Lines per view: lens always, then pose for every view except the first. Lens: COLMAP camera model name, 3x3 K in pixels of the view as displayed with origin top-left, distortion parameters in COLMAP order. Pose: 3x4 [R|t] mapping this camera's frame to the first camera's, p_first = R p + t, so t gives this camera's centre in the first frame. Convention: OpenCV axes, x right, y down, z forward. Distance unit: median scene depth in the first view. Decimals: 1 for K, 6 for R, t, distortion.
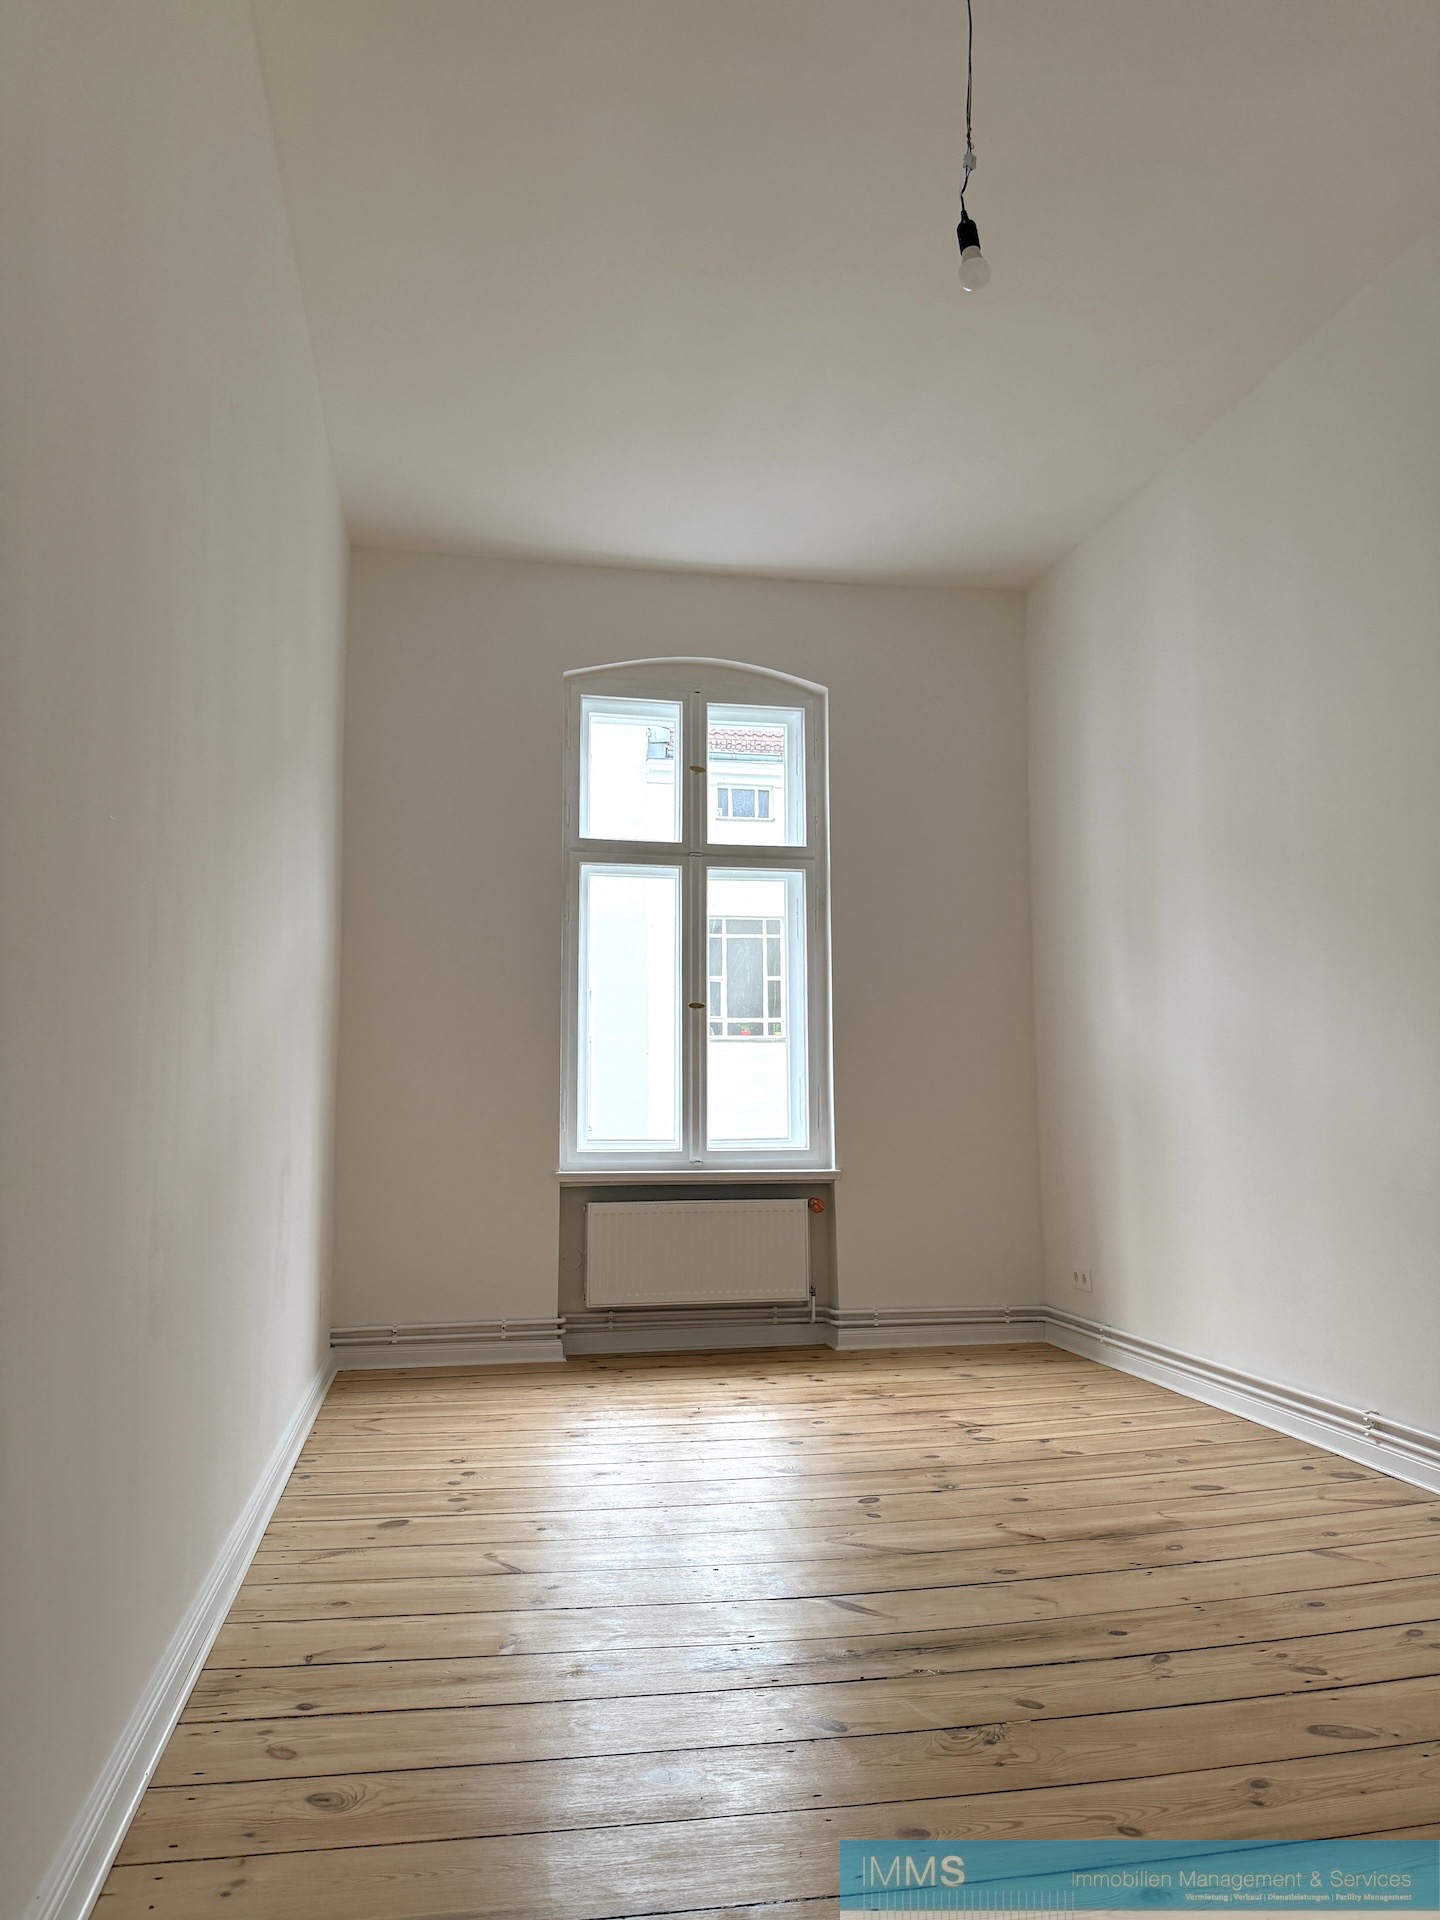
lens RADIAL K [[1366.5, 0, 720.0], [0, 1366.5, 960.0], [0, 0, 1]] dist [0.003877, -0.008340]
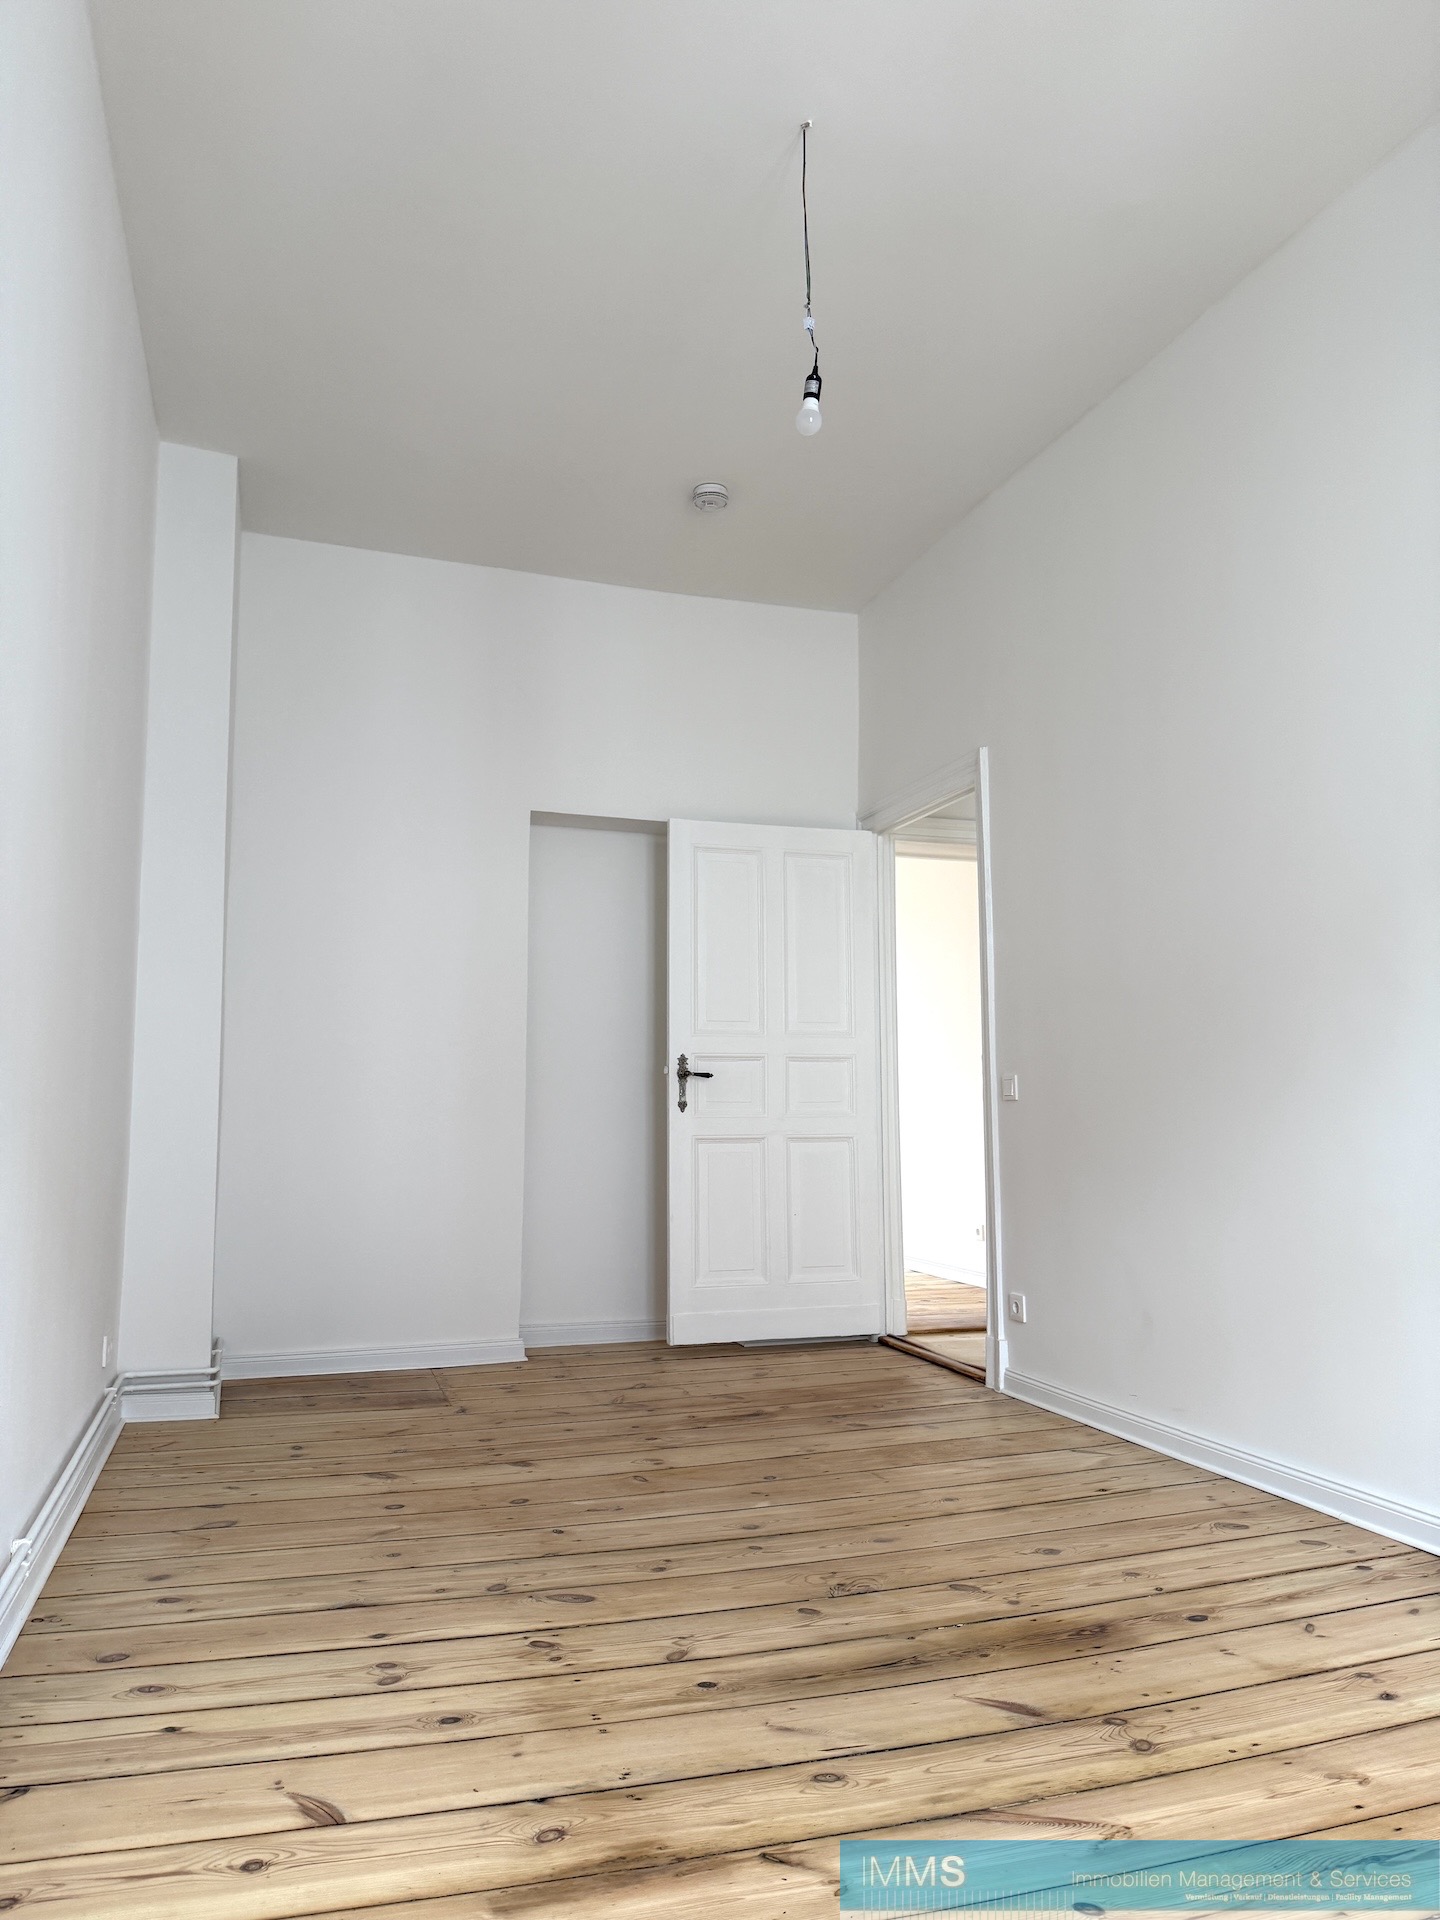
lens RADIAL K [[1366.5, 0, 720.0], [0, 1366.5, 960.0], [0, 0, 1]] dist [0.003877, -0.008340]
pose [[-0.992193, -0.006414, -0.124546, 0.421165], [0.021694, 0.974575, -0.223008, 0.239652], [0.122810, -0.223969, -0.966828, 2.096169]]
